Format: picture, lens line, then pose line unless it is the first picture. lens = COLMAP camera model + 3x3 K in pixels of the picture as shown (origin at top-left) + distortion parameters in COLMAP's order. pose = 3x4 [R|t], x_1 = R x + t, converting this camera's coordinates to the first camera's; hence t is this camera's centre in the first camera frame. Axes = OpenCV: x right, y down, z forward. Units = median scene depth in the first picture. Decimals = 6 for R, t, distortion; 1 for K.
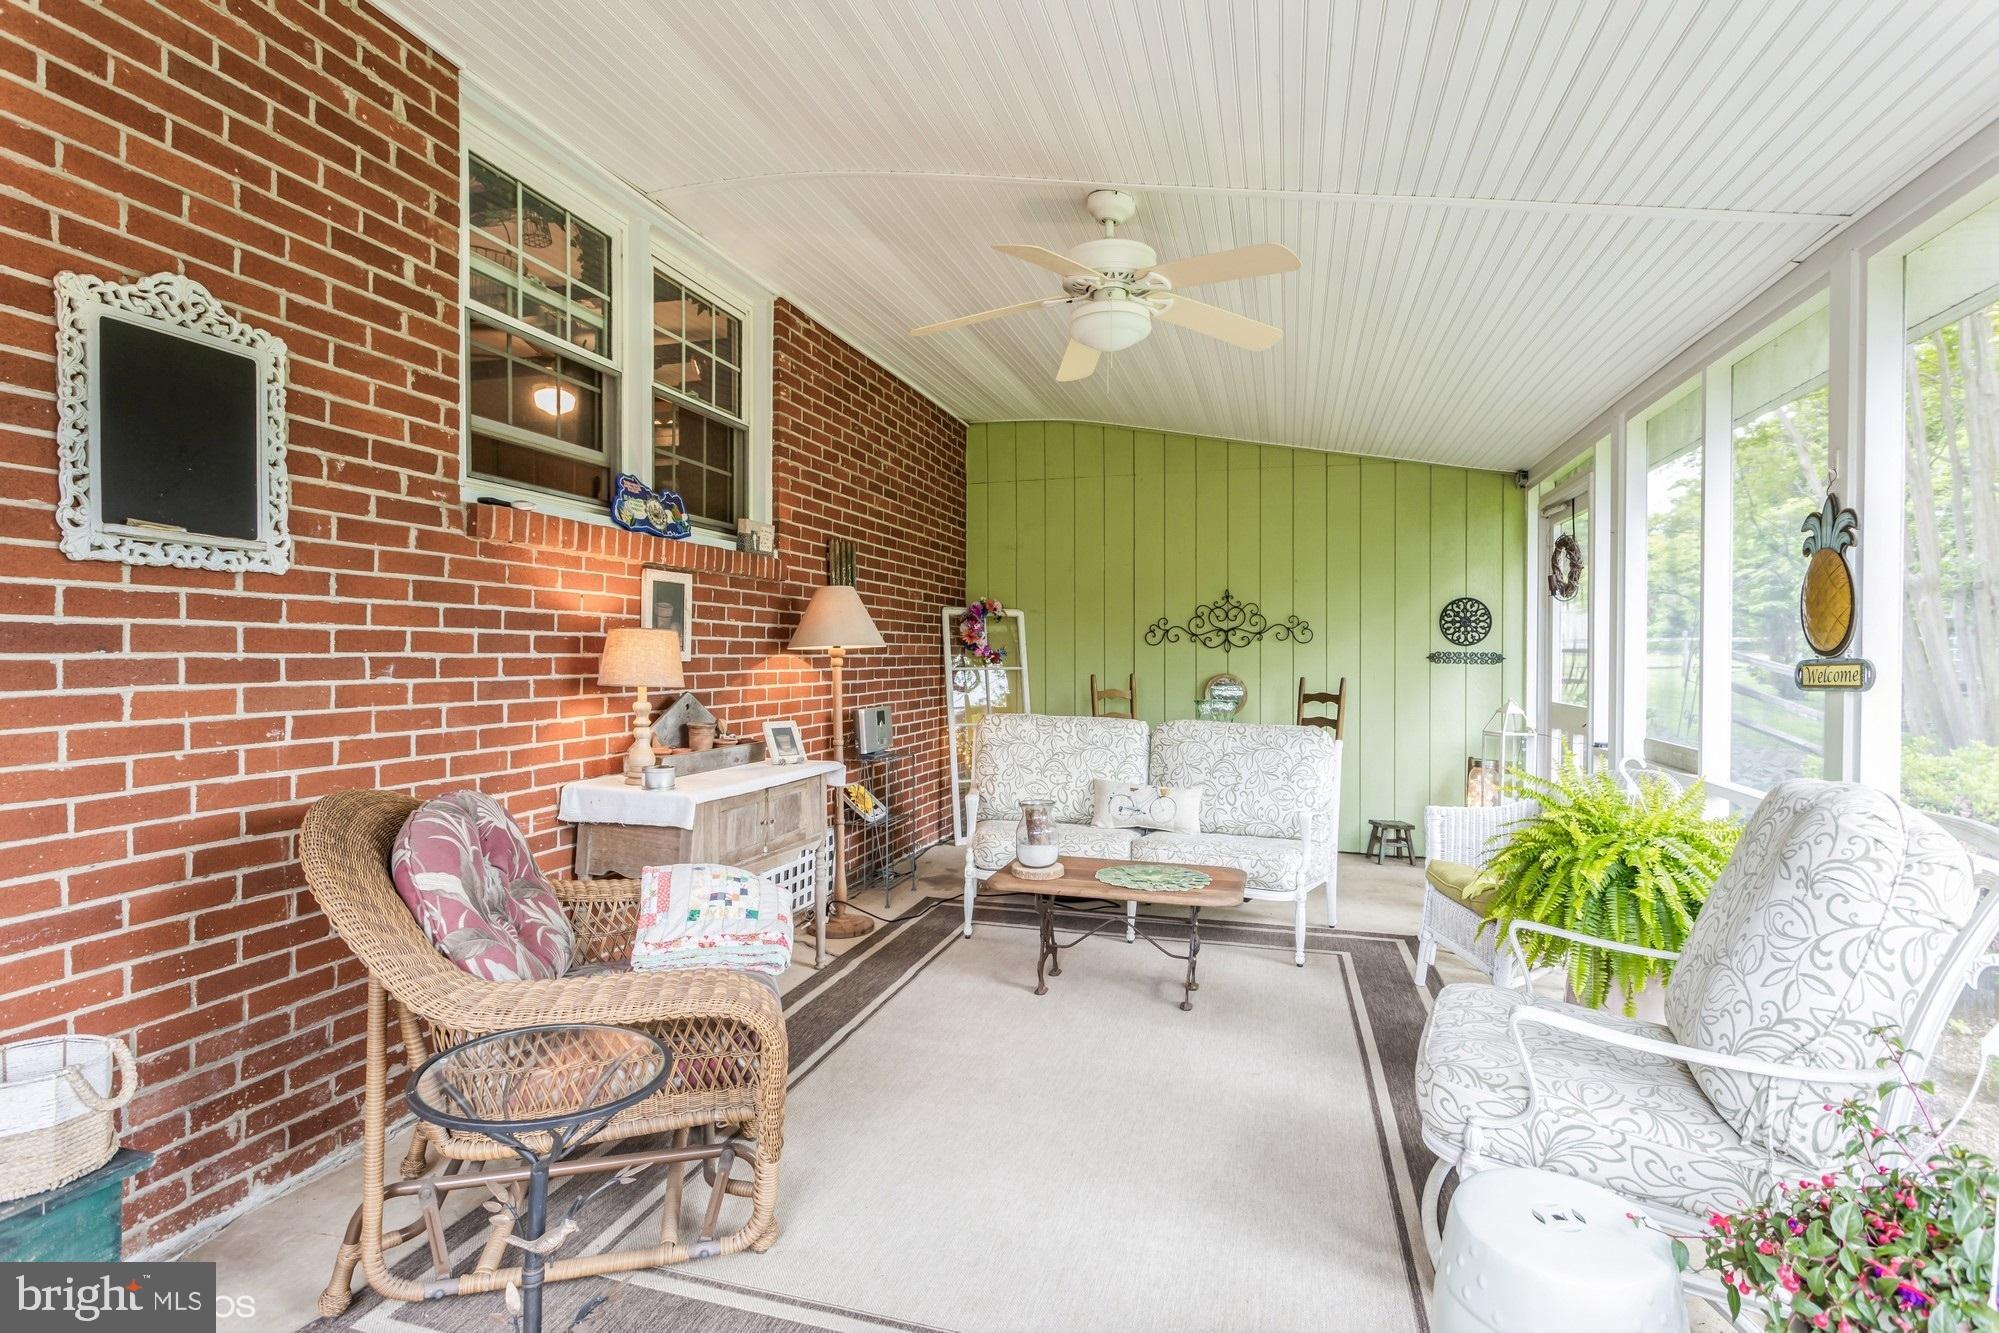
lens RADIAL K [[979.2, 0, 999.5], [0, 979.2, 666.5], [0, 0, 1]] dist [-0.003373, 0.000784]
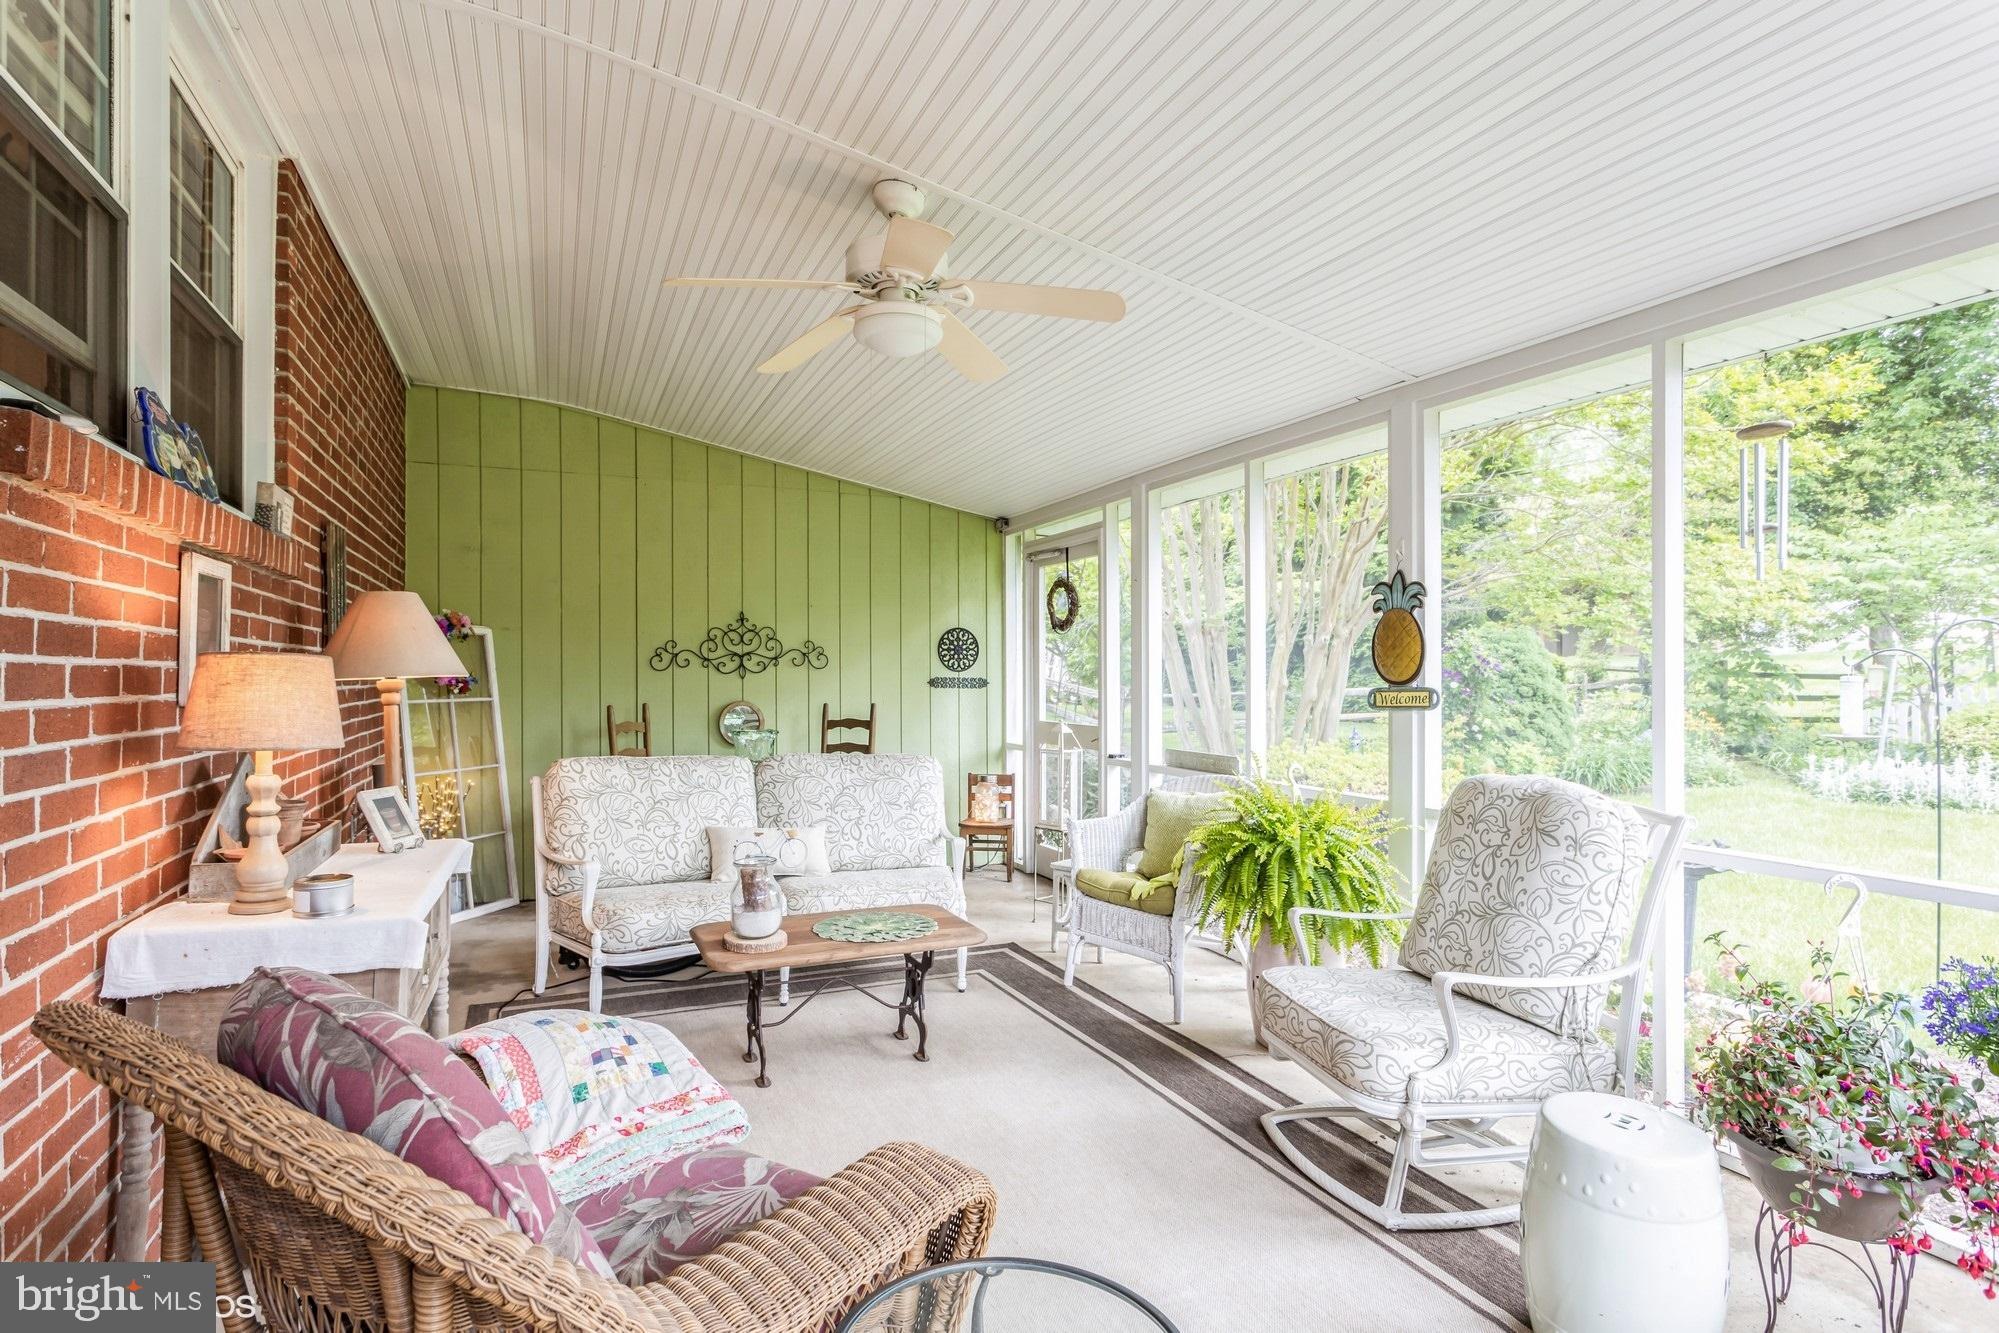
lens RADIAL K [[995.6, 0, 999.1], [0, 995.6, 672.5], [0, 0, 1]] dist [-0.022358, 0.022509]
pose [[0.759975, -0.001084, 0.649951, -0.366753], [0.010174, 0.999896, -0.010228, -0.014225], [-0.649872, 0.014385, 0.759907, 0.207777]]
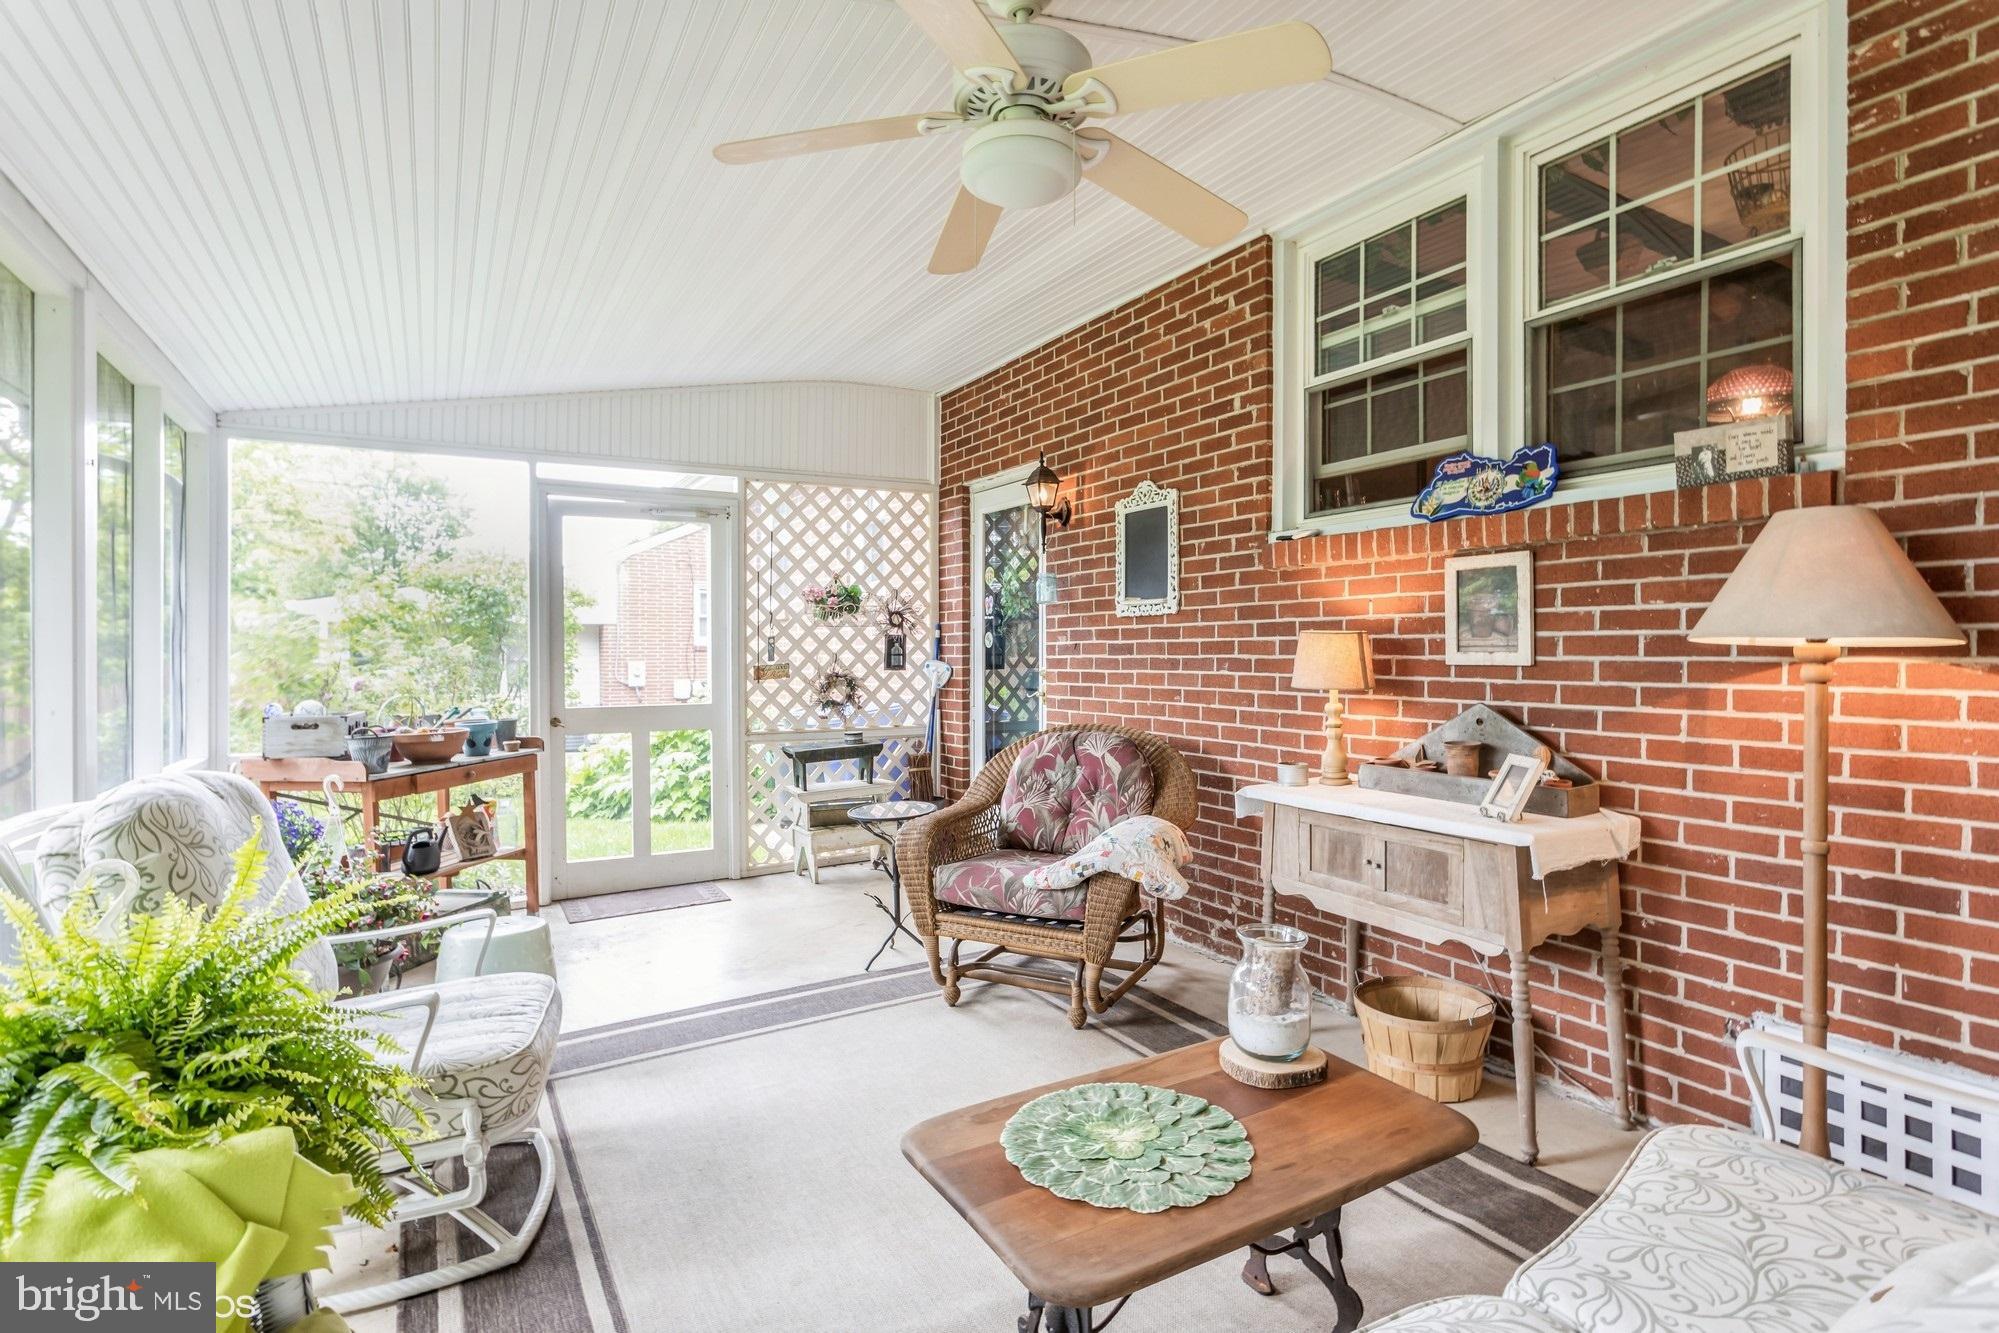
lens RADIAL K [[979.2, 0, 999.5], [0, 979.2, 666.5], [0, 0, 1]] dist [-0.003373, 0.000784]
pose [[-0.691659, 0.005195, -0.722206, 0.535533], [-0.011940, 0.999755, 0.018627, -0.014205], [0.722126, 0.021506, -0.691428, 1.275762]]
